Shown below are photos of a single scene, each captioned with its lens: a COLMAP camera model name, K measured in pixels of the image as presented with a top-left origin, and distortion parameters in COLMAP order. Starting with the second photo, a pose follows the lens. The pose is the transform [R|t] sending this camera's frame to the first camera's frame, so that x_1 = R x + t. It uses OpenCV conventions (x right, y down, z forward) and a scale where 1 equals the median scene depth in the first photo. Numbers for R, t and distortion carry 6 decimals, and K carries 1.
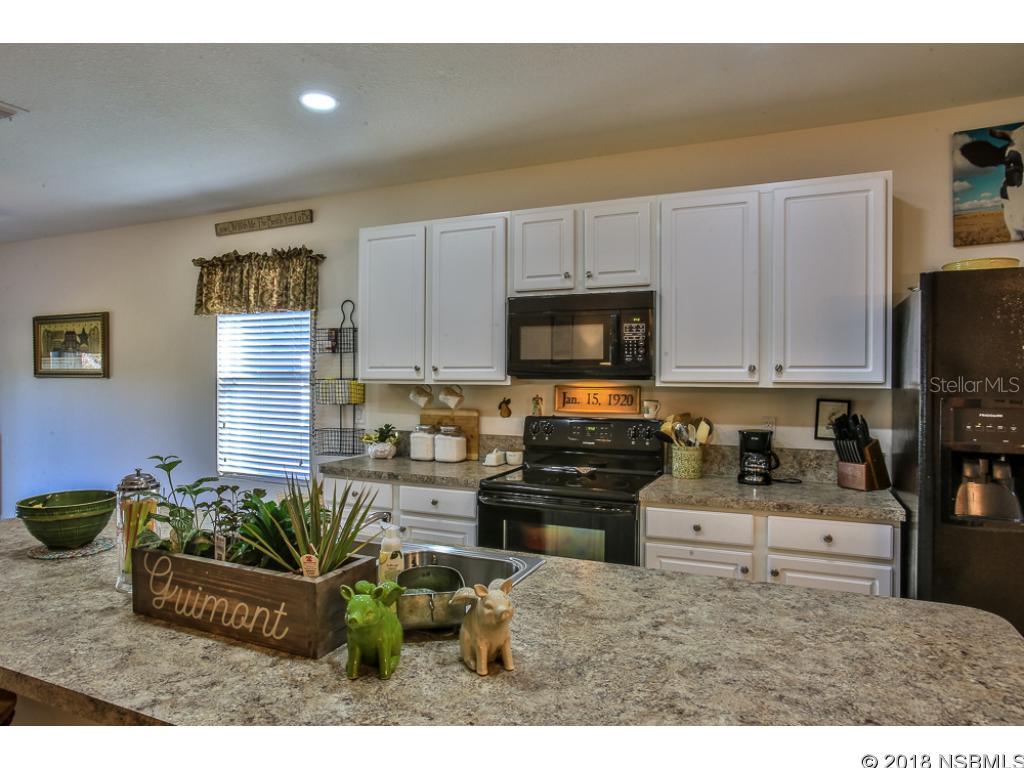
lens RADIAL K [[643.6, 0, 512.0], [0, 643.6, 384.0], [0, 0, 1]] dist [-0.054769, 0.043768]
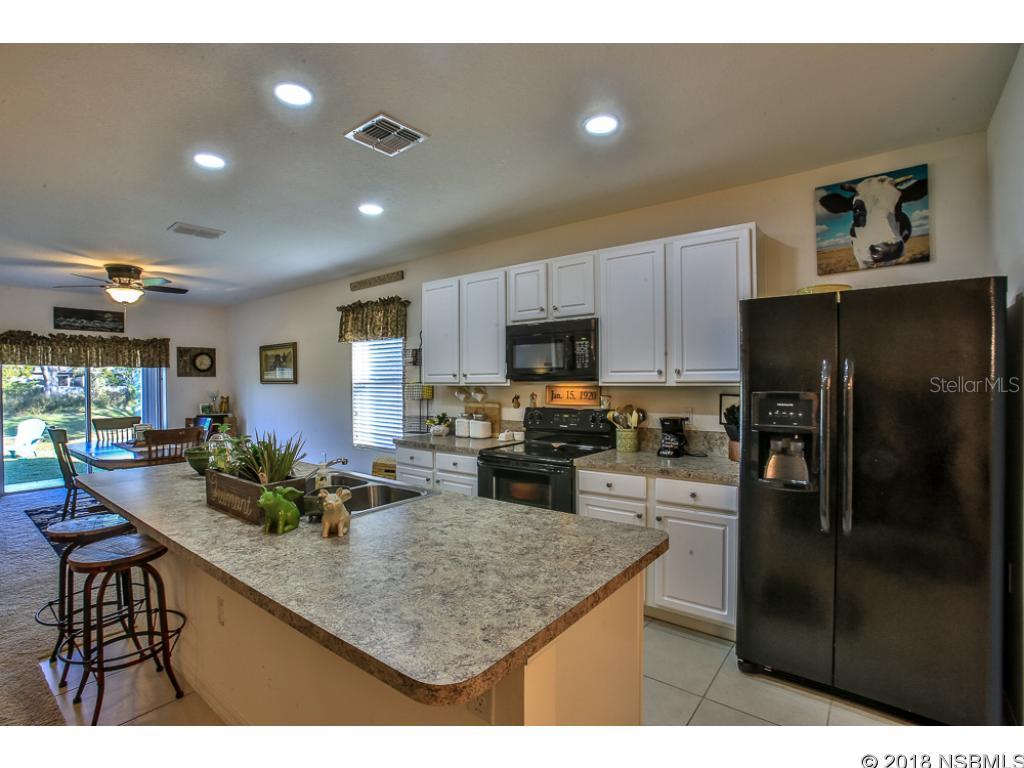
lens RADIAL K [[498.8, 0, 512.0], [0, 498.8, 384.0], [0, 0, 1]] dist [-0.081713, 0.038071]
pose [[0.970450, -0.010513, -0.241072, 0.275572], [0.009815, 0.999943, -0.004098, 0.002486], [0.241102, 0.001611, 0.970499, -0.093502]]
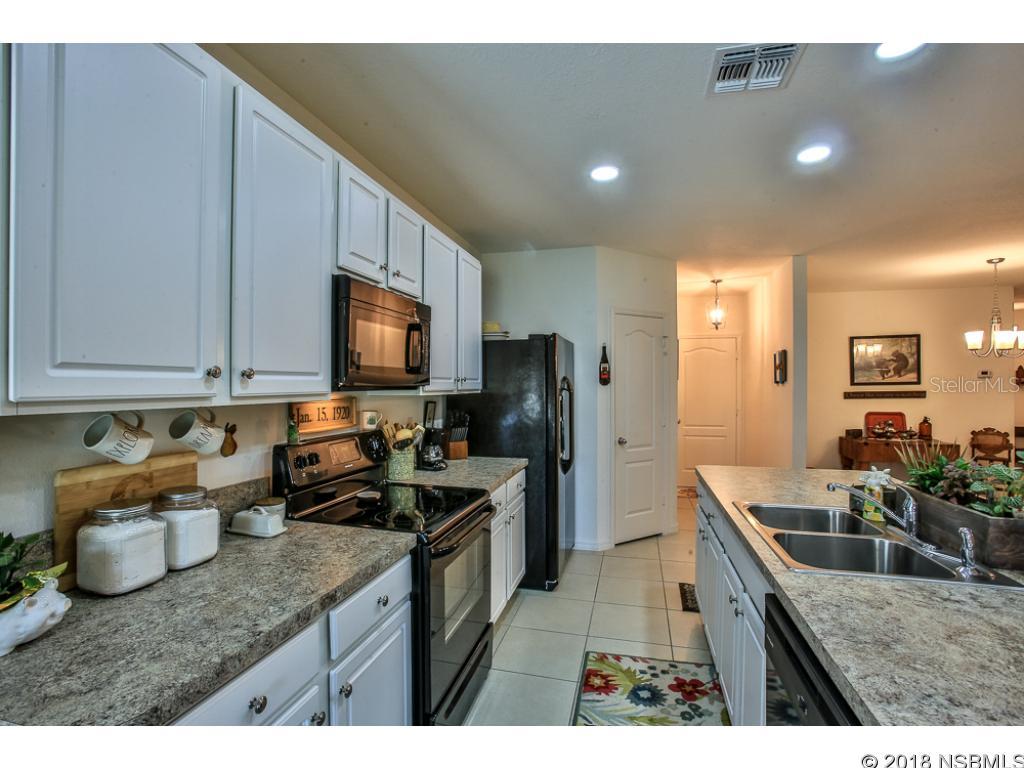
lens RADIAL K [[498.8, 0, 512.0], [0, 498.8, 384.0], [0, 0, 1]] dist [-0.081713, 0.038071]
pose [[-0.168689, -0.004699, 0.985658, -0.193216], [0.006907, 0.999958, 0.005949, -0.012662], [-0.985645, 0.007811, -0.168649, 0.750123]]
